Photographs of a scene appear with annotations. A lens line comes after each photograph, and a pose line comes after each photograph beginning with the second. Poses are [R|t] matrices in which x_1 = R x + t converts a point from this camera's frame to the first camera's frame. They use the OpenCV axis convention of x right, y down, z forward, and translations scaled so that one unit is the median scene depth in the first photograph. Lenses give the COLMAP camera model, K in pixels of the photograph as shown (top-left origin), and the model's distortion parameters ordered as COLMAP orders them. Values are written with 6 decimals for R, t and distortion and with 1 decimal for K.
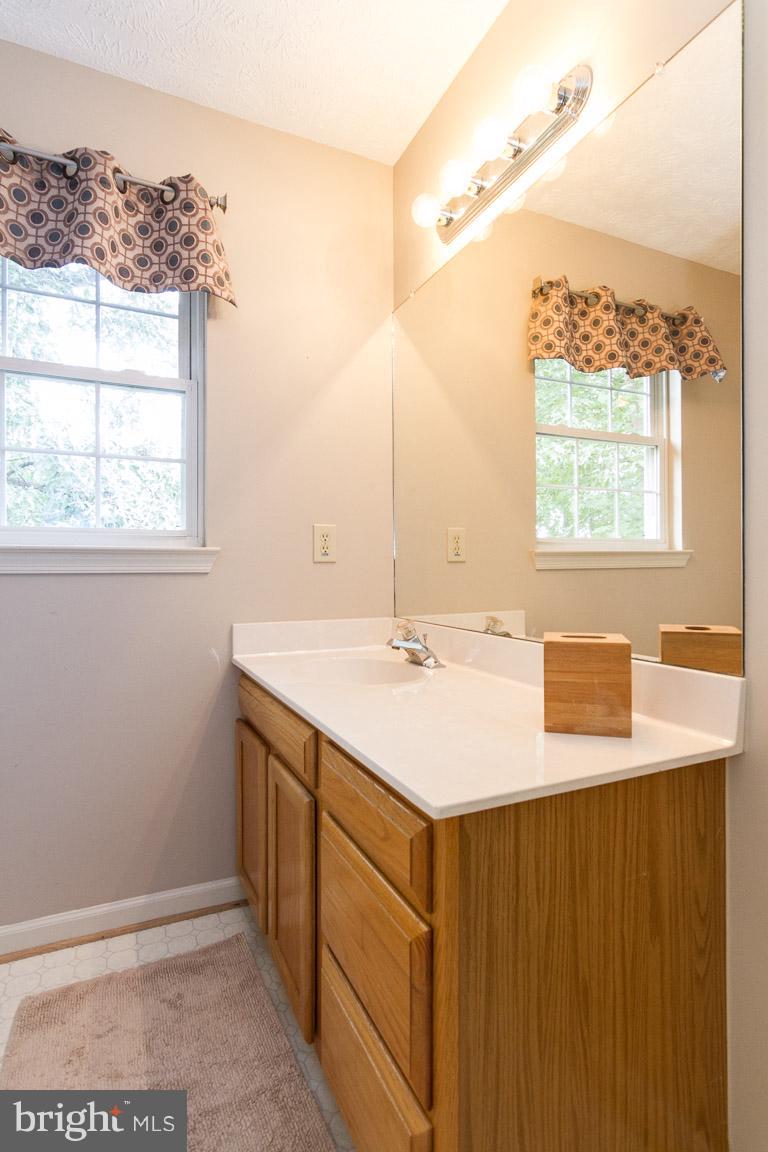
lens RADIAL K [[586.5, 0, 385.6], [0, 586.5, 572.1], [0, 0, 1]] dist [0.003807, 0.003005]
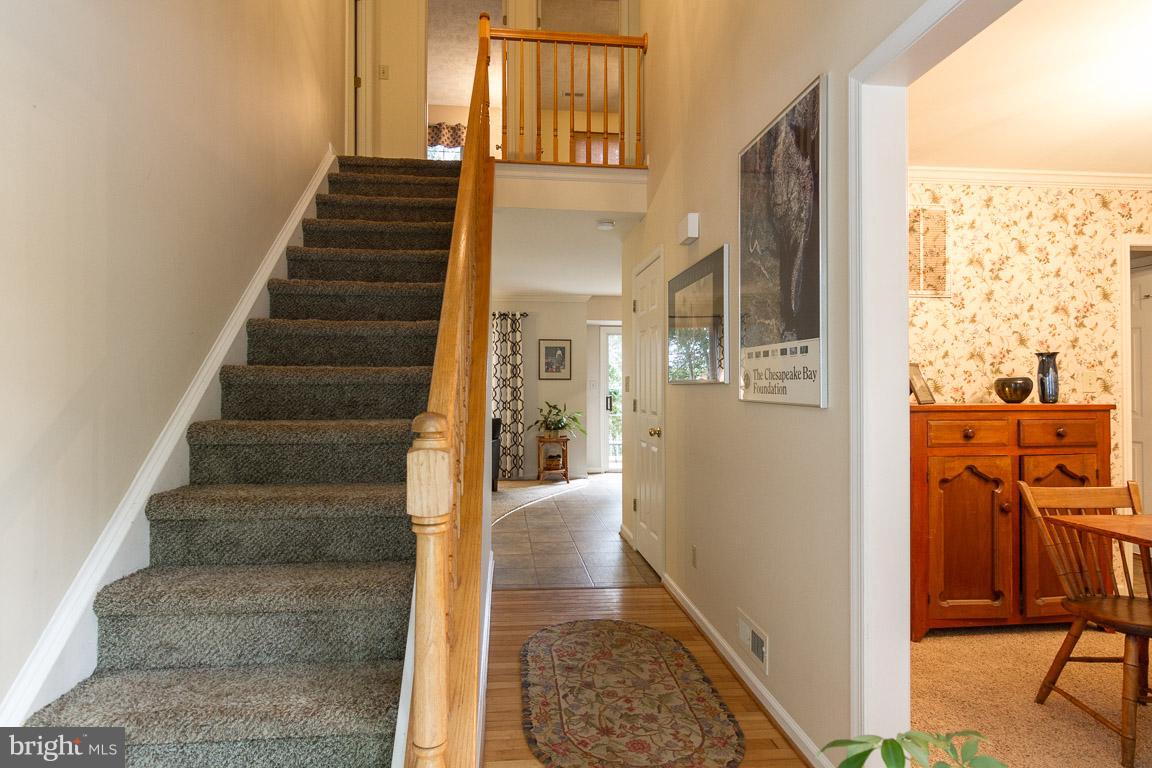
lens RADIAL K [[586.5, 0, 572.5], [0, 586.5, 384.2], [0, 0, 1]] dist [0.003807, 0.003005]
pose [[0.946143, -0.001049, -0.323748, 2.119608], [-0.000266, 0.999992, -0.004015, 1.504812], [0.323750, 0.003885, 0.946135, -3.286679]]
